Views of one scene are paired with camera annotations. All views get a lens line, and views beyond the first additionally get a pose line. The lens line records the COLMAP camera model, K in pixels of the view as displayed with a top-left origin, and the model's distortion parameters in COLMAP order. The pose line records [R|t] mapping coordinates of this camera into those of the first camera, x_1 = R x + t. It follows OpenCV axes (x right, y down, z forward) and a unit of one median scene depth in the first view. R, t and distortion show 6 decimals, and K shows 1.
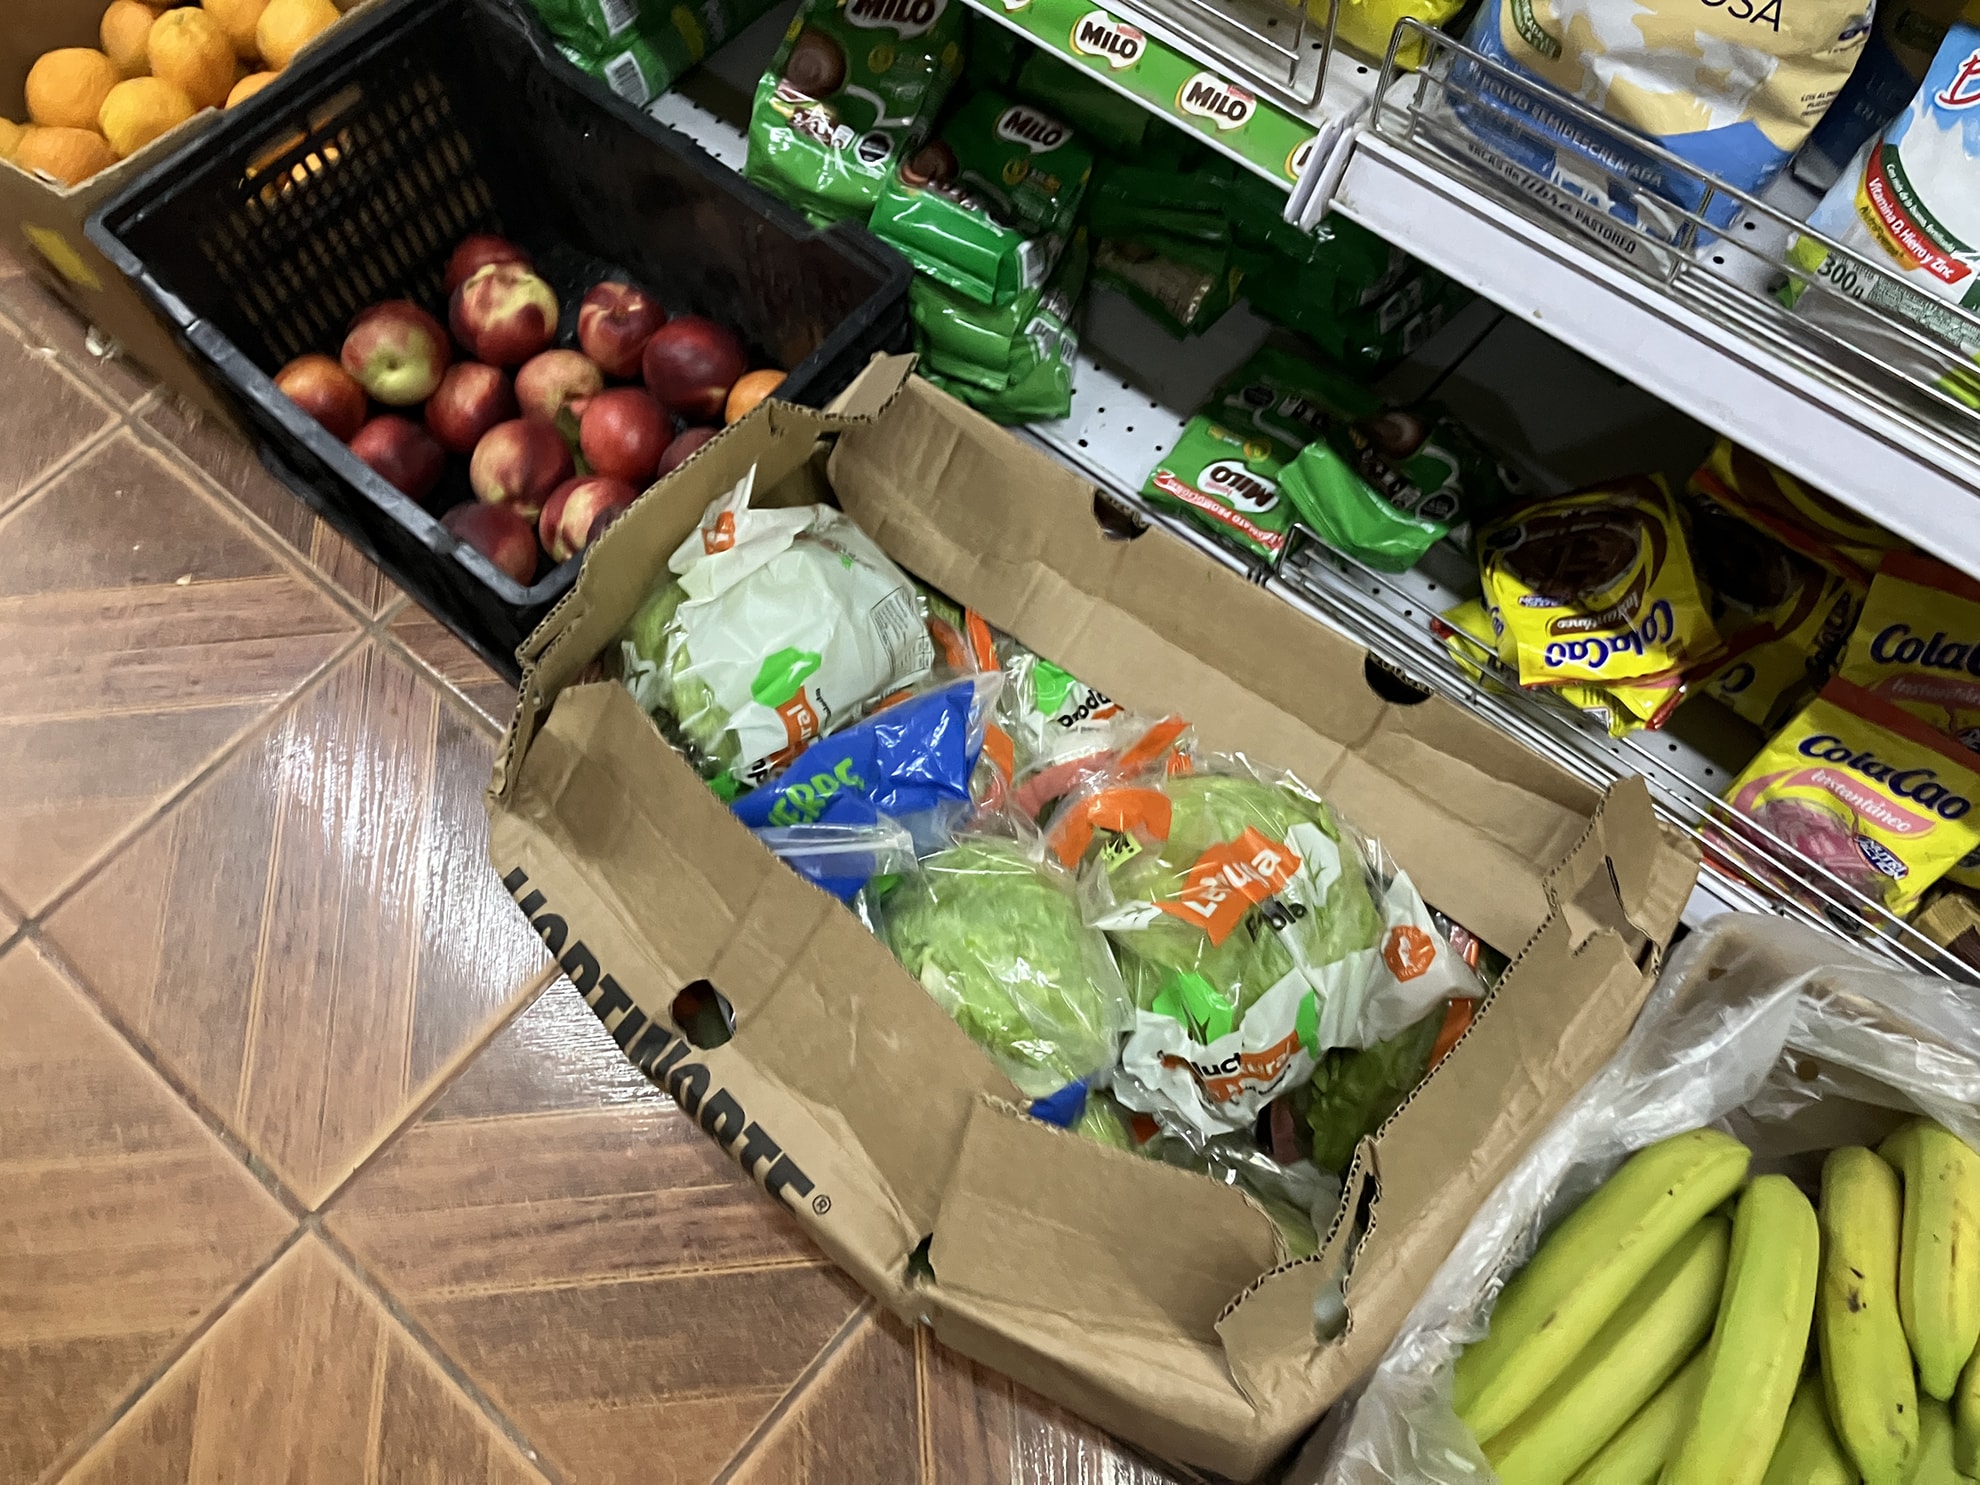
lens RADIAL K [[1599.5, 0, 974.5], [0, 1599.5, 728.2], [0, 0, 1]] dist [-0.006479, -0.004110]
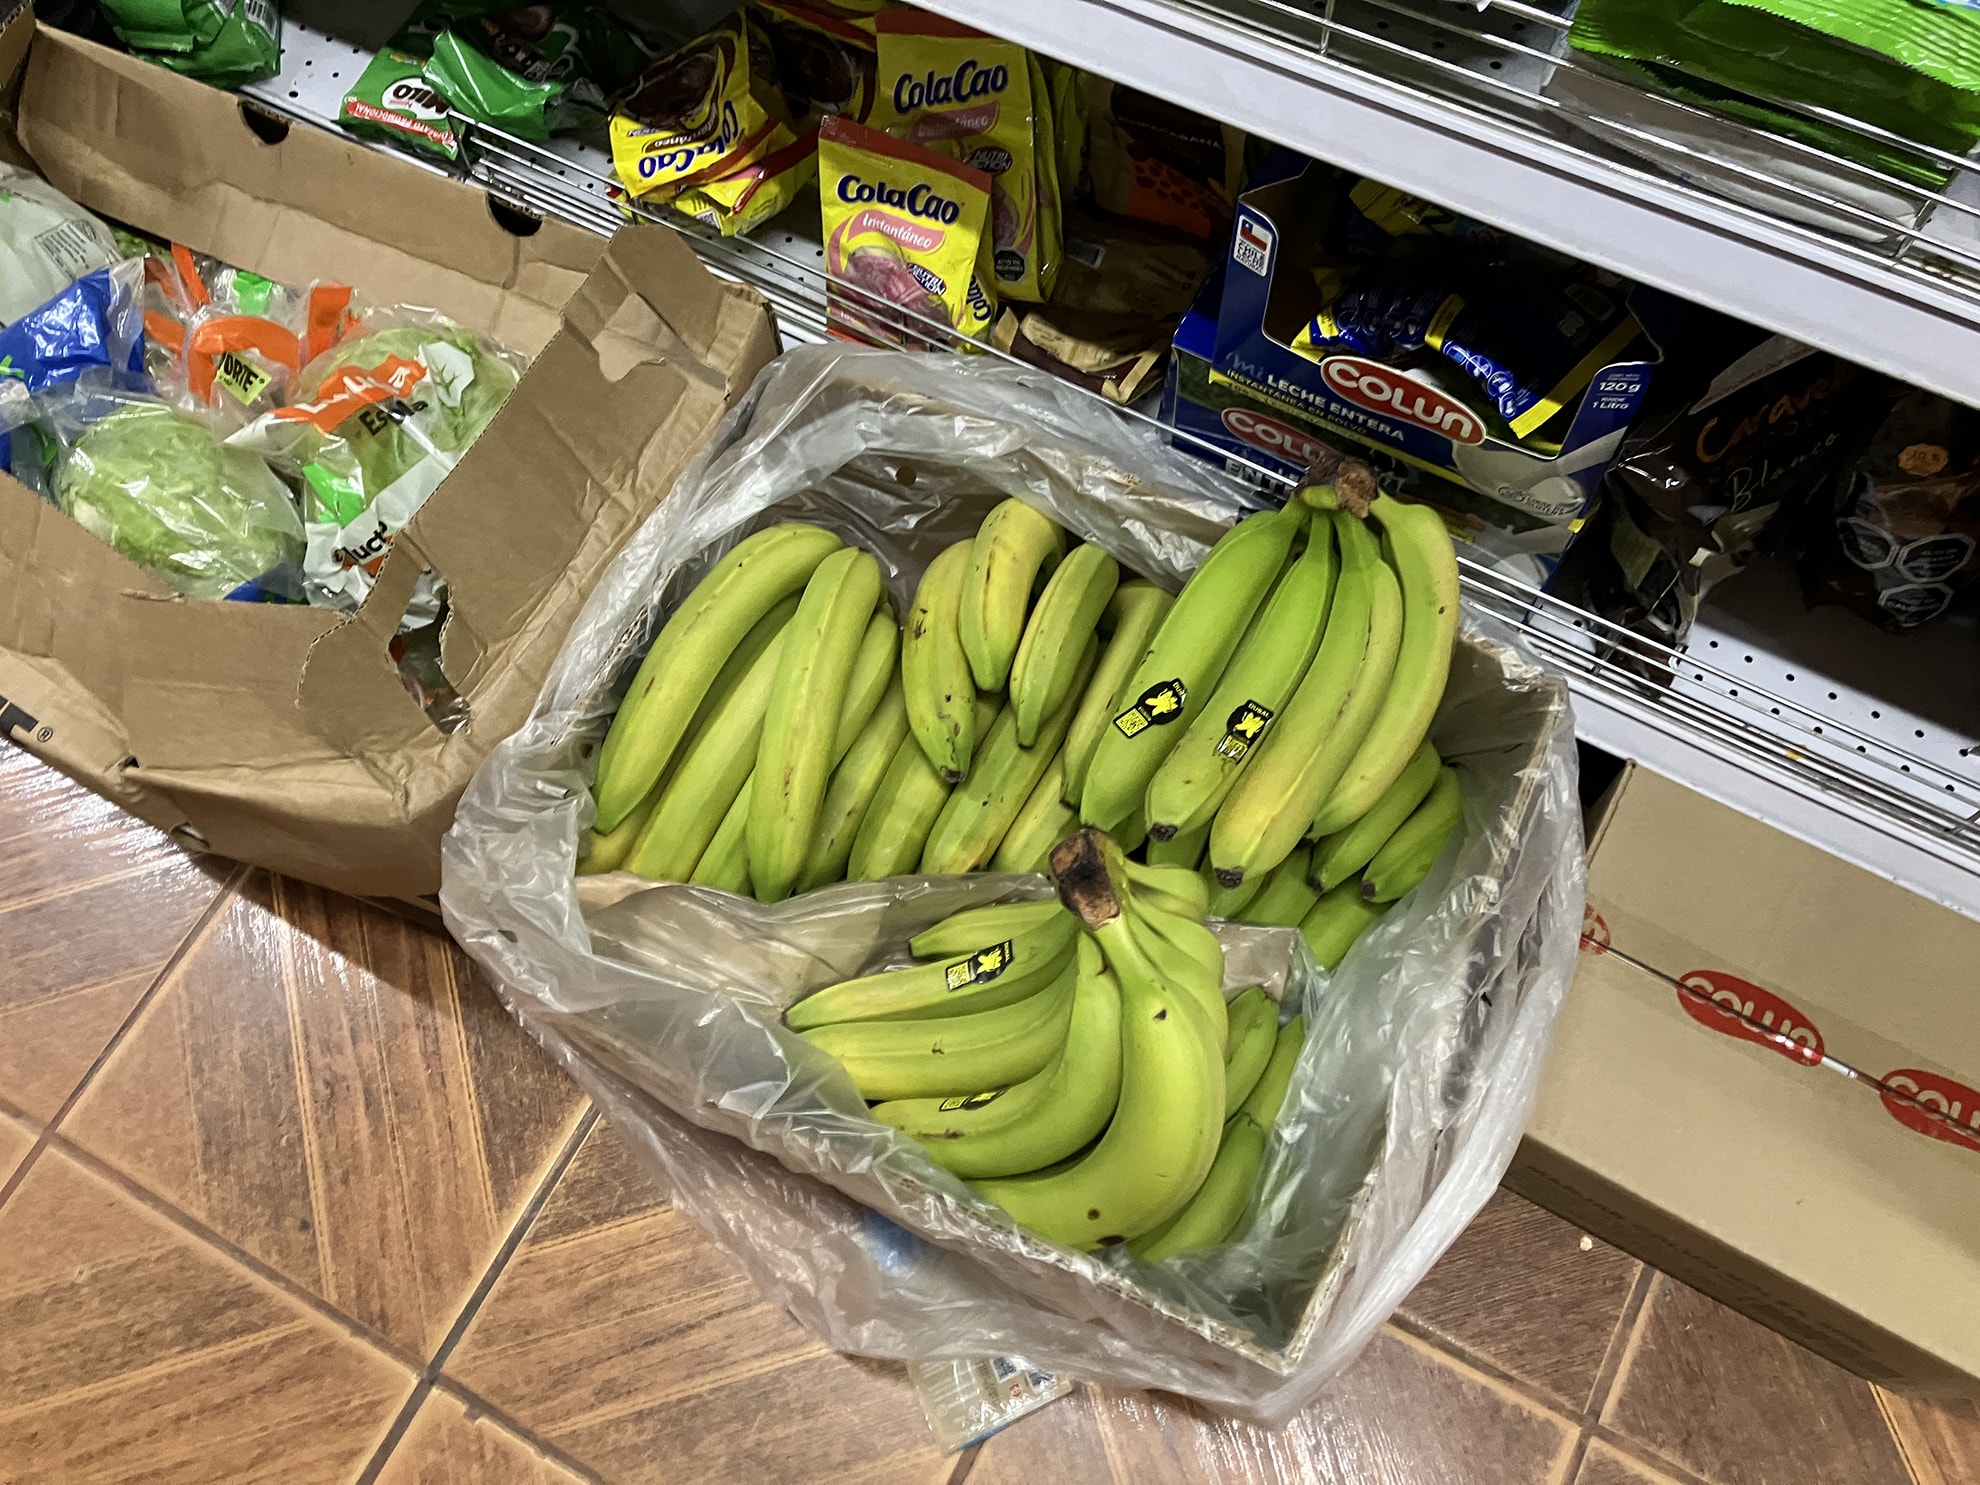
lens RADIAL K [[1599.5, 0, 1000.1], [0, 1599.5, 751.2], [0, 0, 1]] dist [-0.006479, -0.004110]
pose [[0.977652, -0.195215, 0.078024, 0.430558], [0.190189, 0.979430, 0.067423, 0.326472], [-0.089581, -0.051077, 0.994669, -0.170972]]
